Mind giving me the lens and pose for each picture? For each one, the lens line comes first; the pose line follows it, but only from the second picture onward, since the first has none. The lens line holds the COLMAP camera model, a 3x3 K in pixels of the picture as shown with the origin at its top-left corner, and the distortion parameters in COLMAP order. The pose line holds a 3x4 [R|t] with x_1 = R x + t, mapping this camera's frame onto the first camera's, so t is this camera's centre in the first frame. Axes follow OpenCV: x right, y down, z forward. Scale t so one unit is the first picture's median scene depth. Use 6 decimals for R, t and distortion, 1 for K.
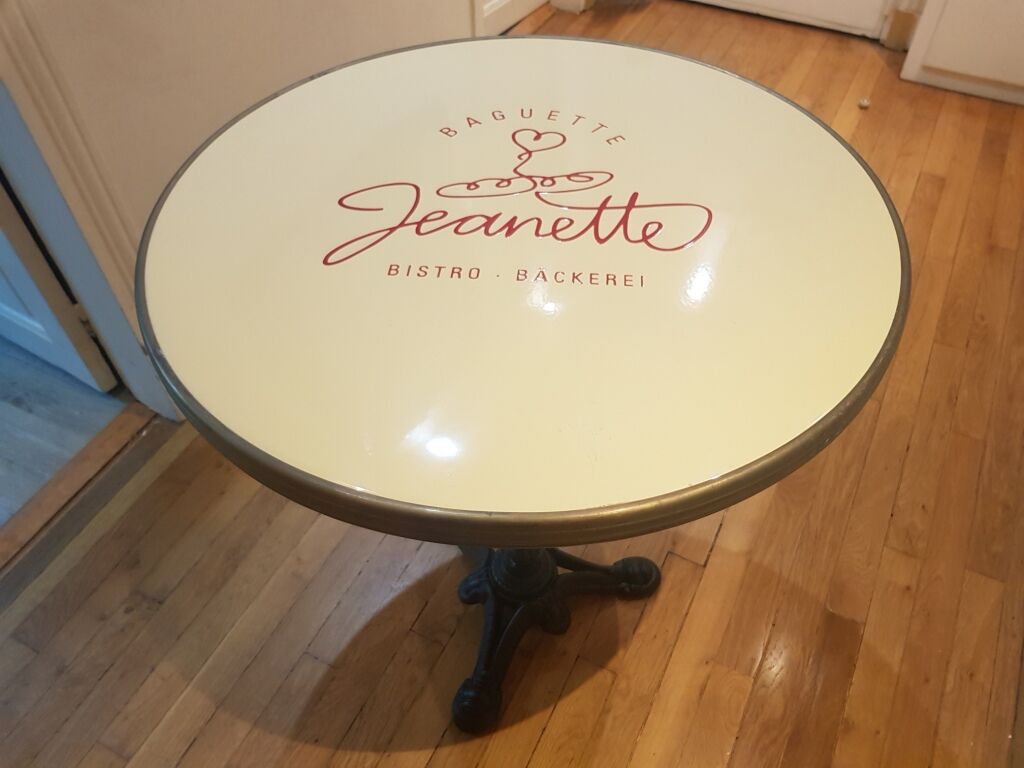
lens RADIAL K [[806.0, 0, 524.2], [0, 806.0, 409.4], [0, 0, 1]] dist [0.044575, -0.085811]
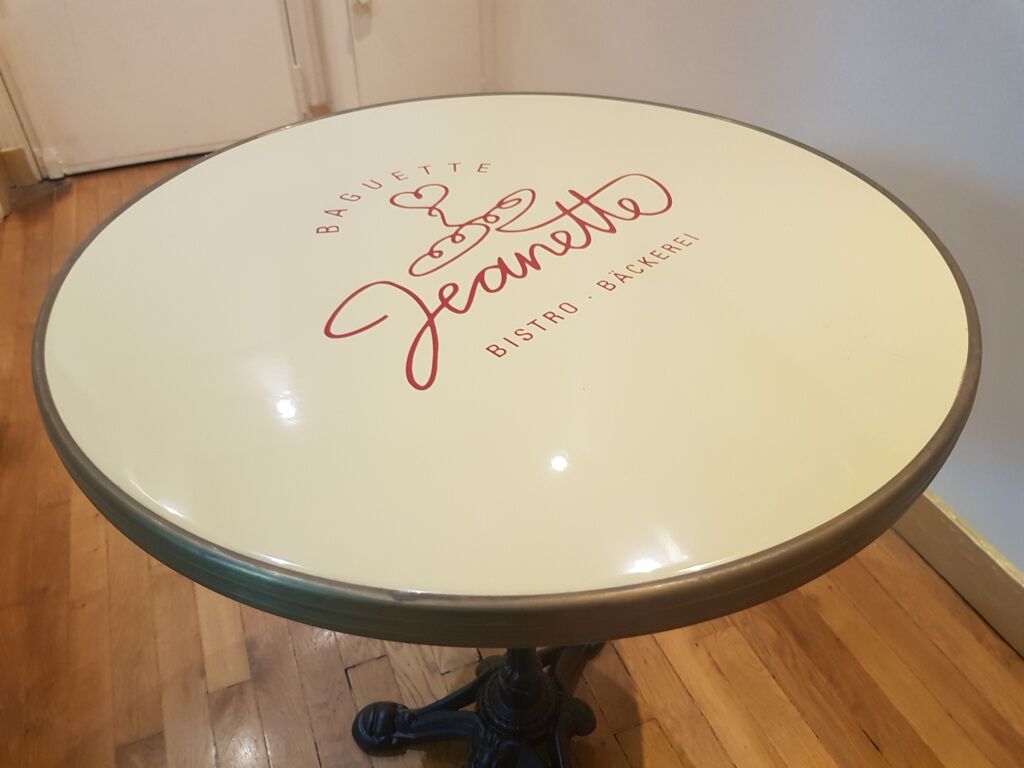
lens RADIAL K [[806.0, 0, 506.3], [0, 806.0, 410.4], [0, 0, 1]] dist [0.044575, -0.085811]
pose [[0.661766, -0.489332, 0.567996, -0.356803], [0.579702, 0.814407, 0.026213, -0.081079], [-0.475407, 0.311921, 0.822614, 0.219191]]
